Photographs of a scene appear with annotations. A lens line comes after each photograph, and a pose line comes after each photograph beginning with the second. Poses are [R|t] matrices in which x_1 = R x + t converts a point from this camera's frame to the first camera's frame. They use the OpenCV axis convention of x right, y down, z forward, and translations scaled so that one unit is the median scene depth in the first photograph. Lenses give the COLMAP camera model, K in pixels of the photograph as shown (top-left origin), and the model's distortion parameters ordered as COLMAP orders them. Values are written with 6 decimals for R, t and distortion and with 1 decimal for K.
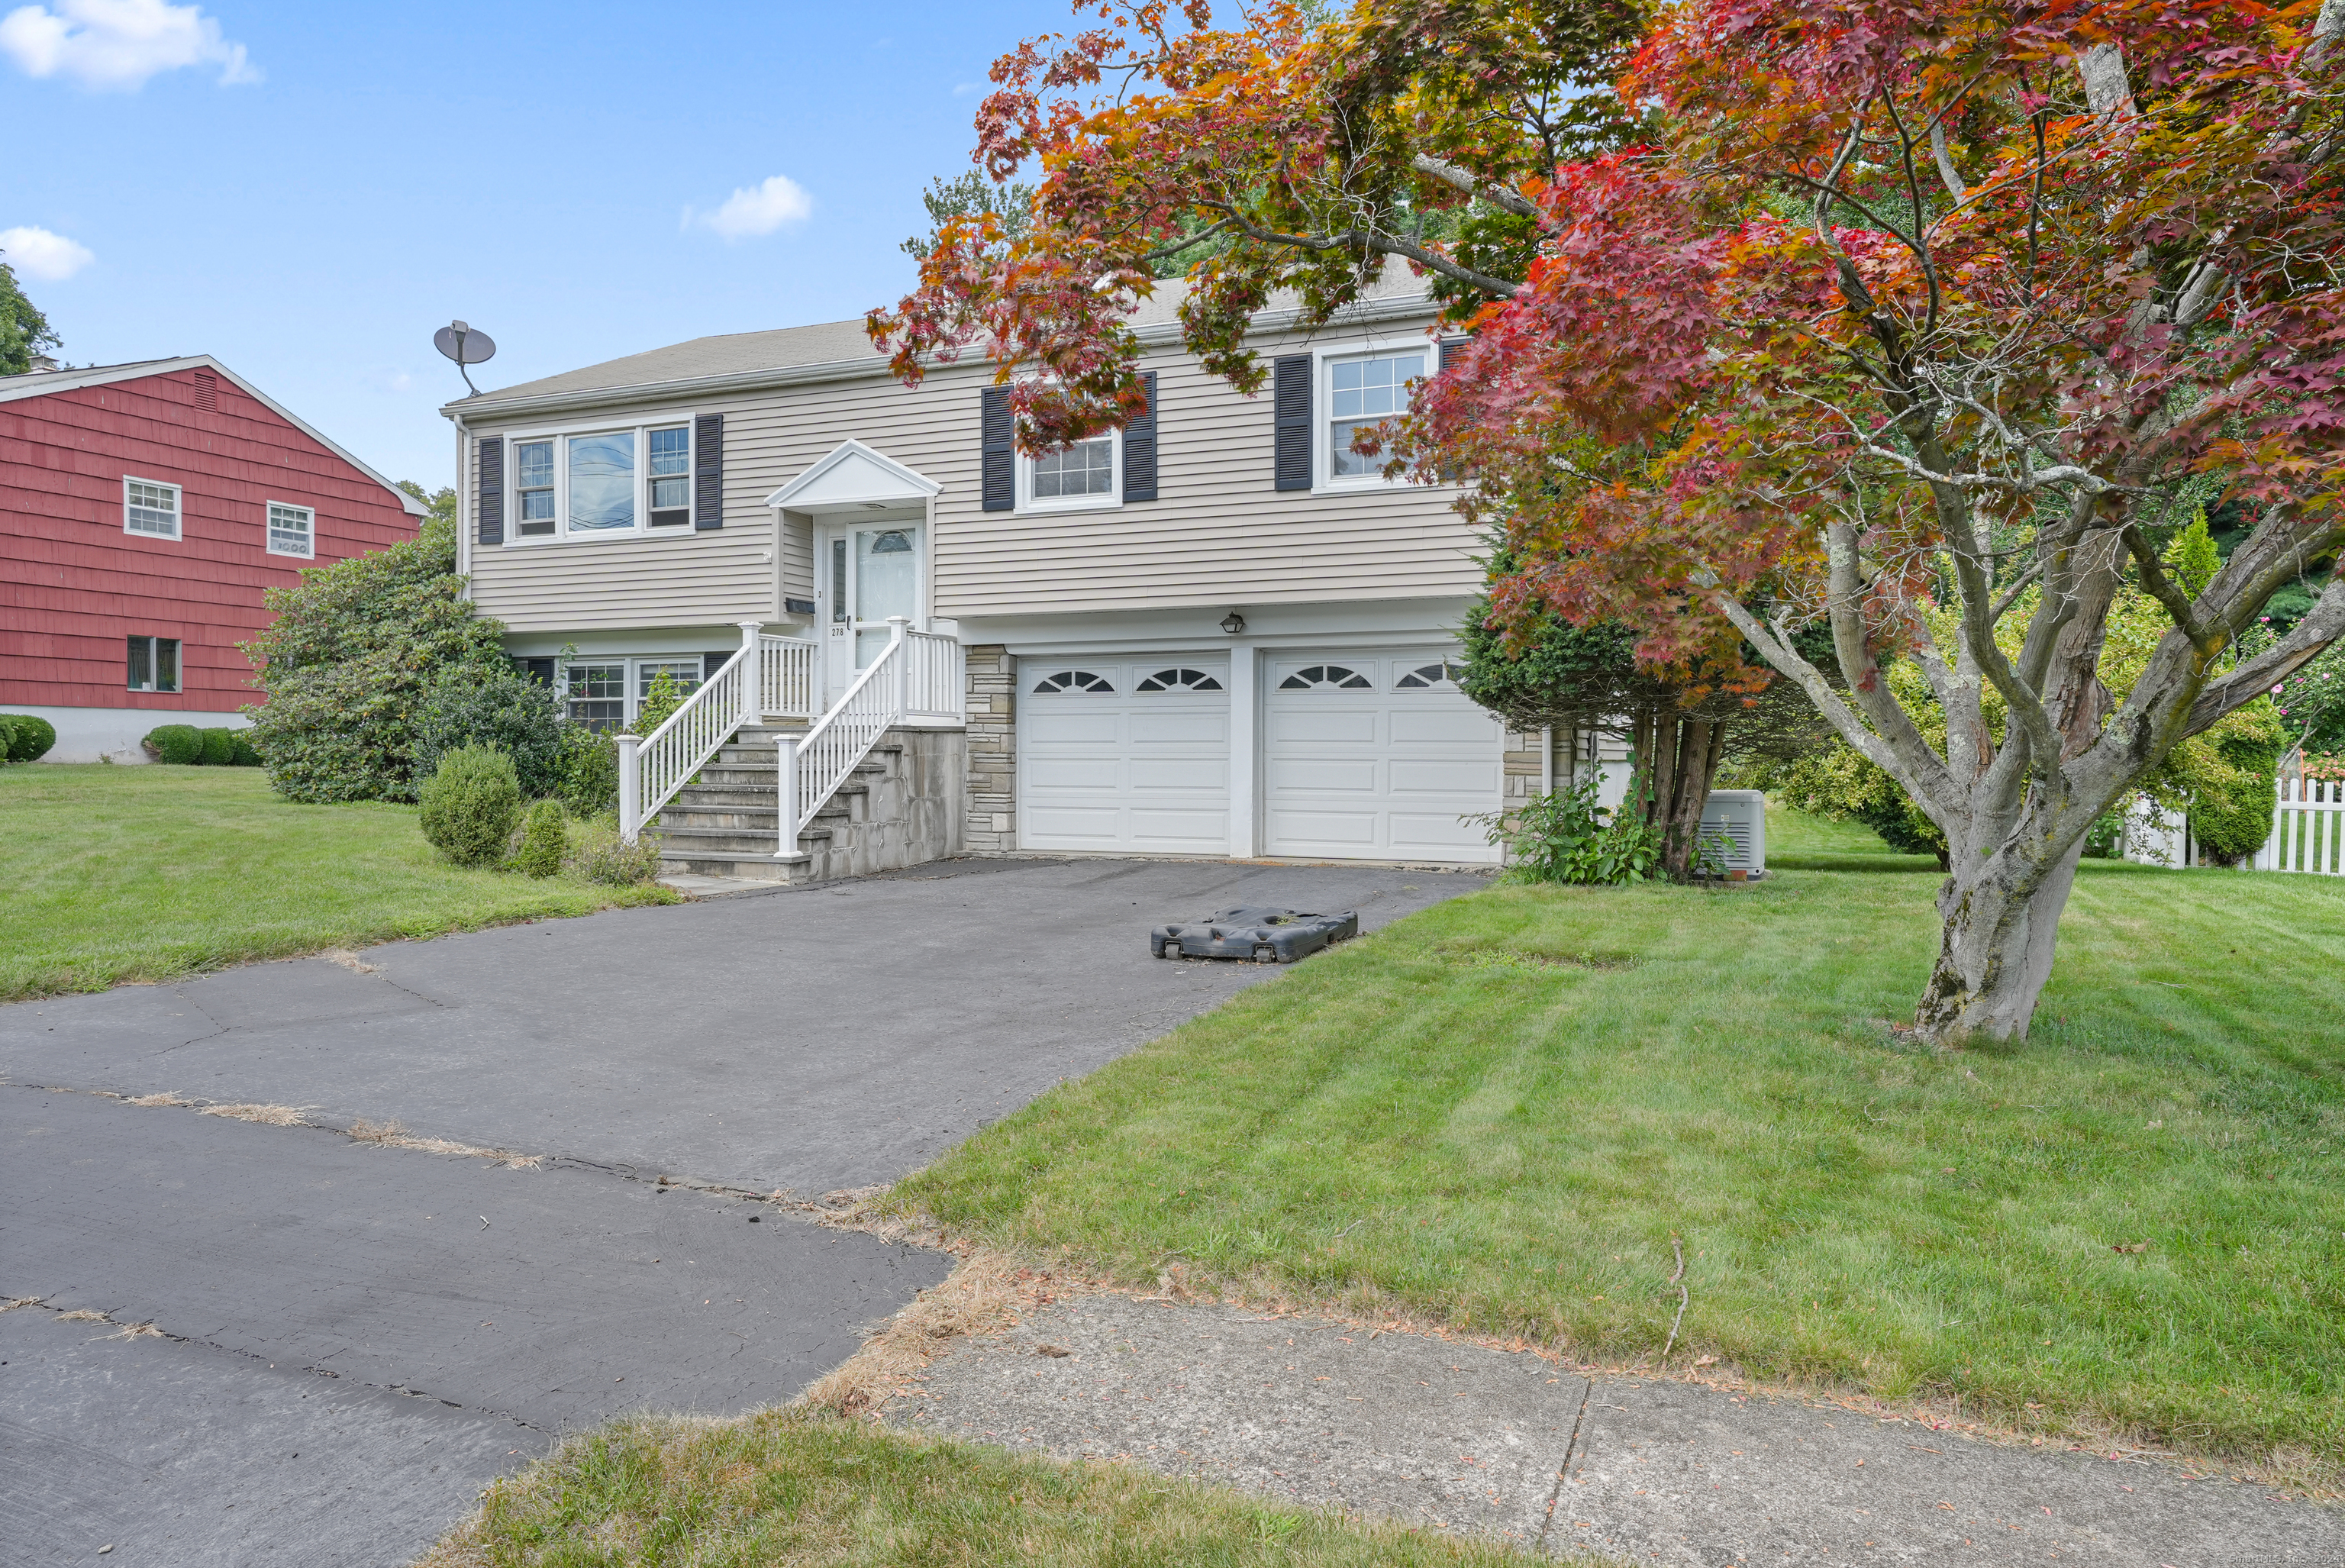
lens RADIAL K [[1524.4, 0, 1172.5], [0, 1524.4, 784.0], [0, 0, 1]] dist [0.023833, 0.000080]
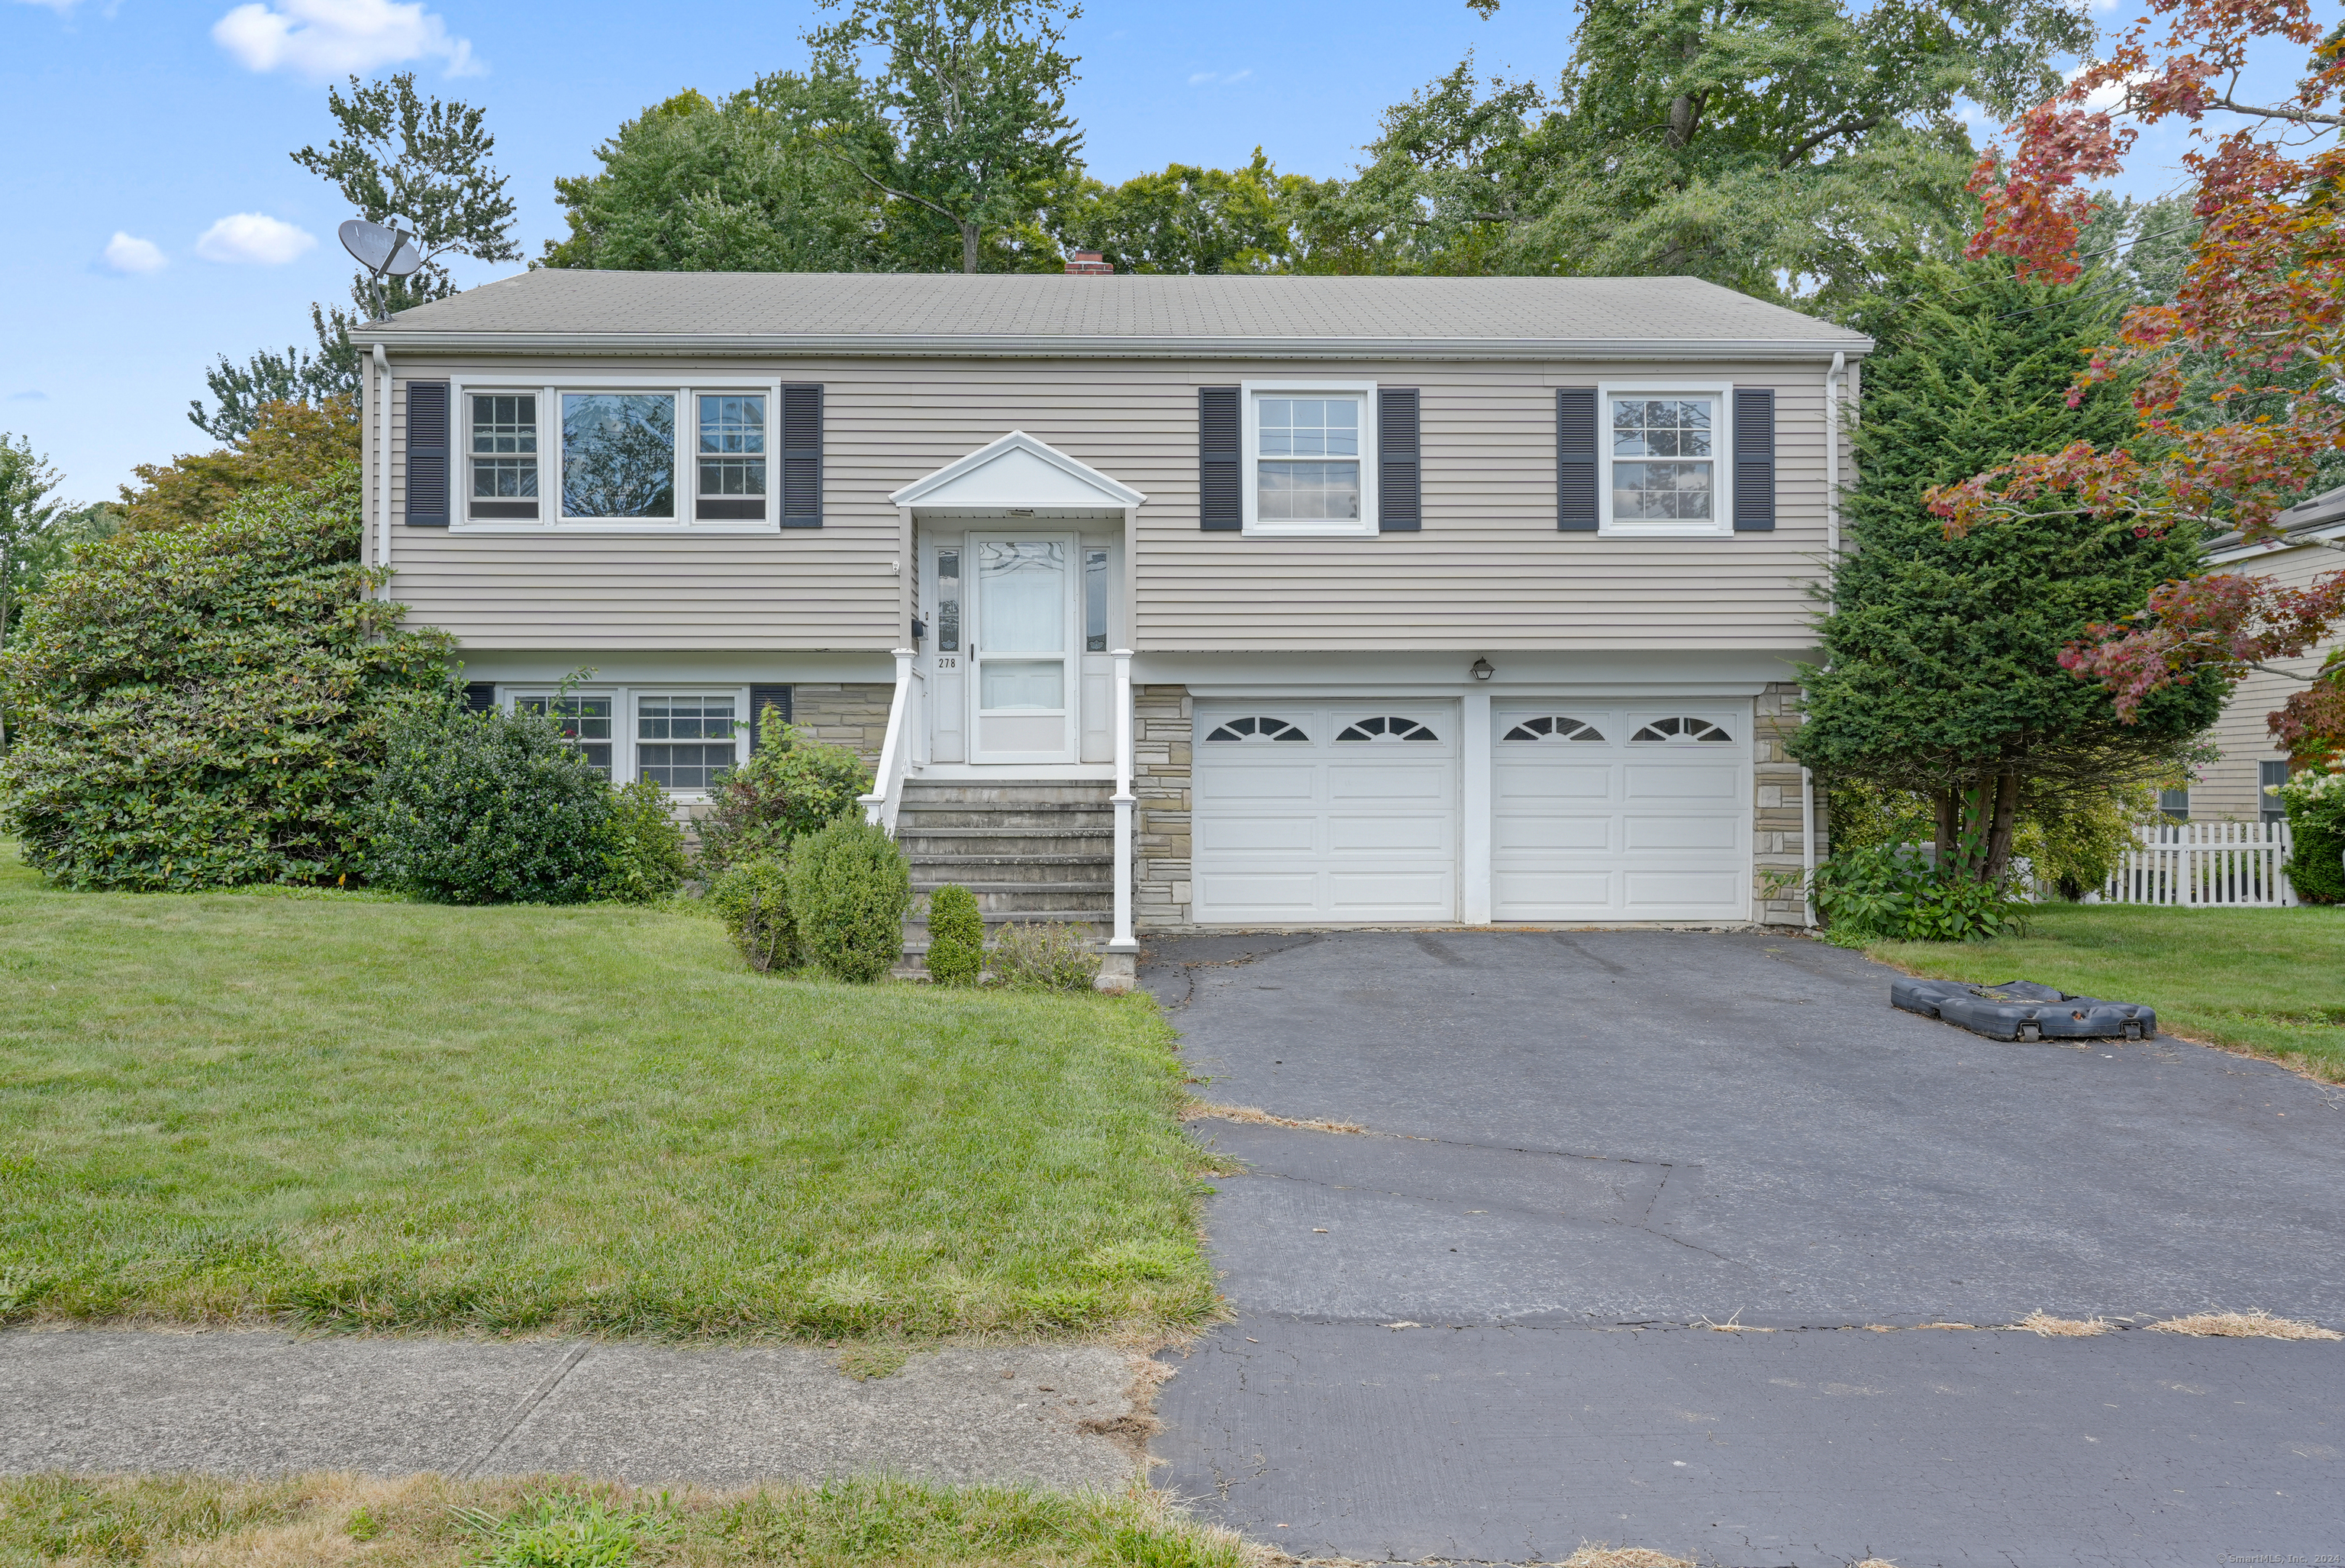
lens RADIAL K [[1524.7, 0, 1172.5], [0, 1524.7, 784.0], [0, 0, 1]] dist [0.009856, 0.000601]
pose [[0.907536, 0.001135, 0.419972, -0.472932], [0.012827, 0.999455, -0.030420, -0.009210], [-0.419778, 0.032994, 0.907027, 0.221644]]
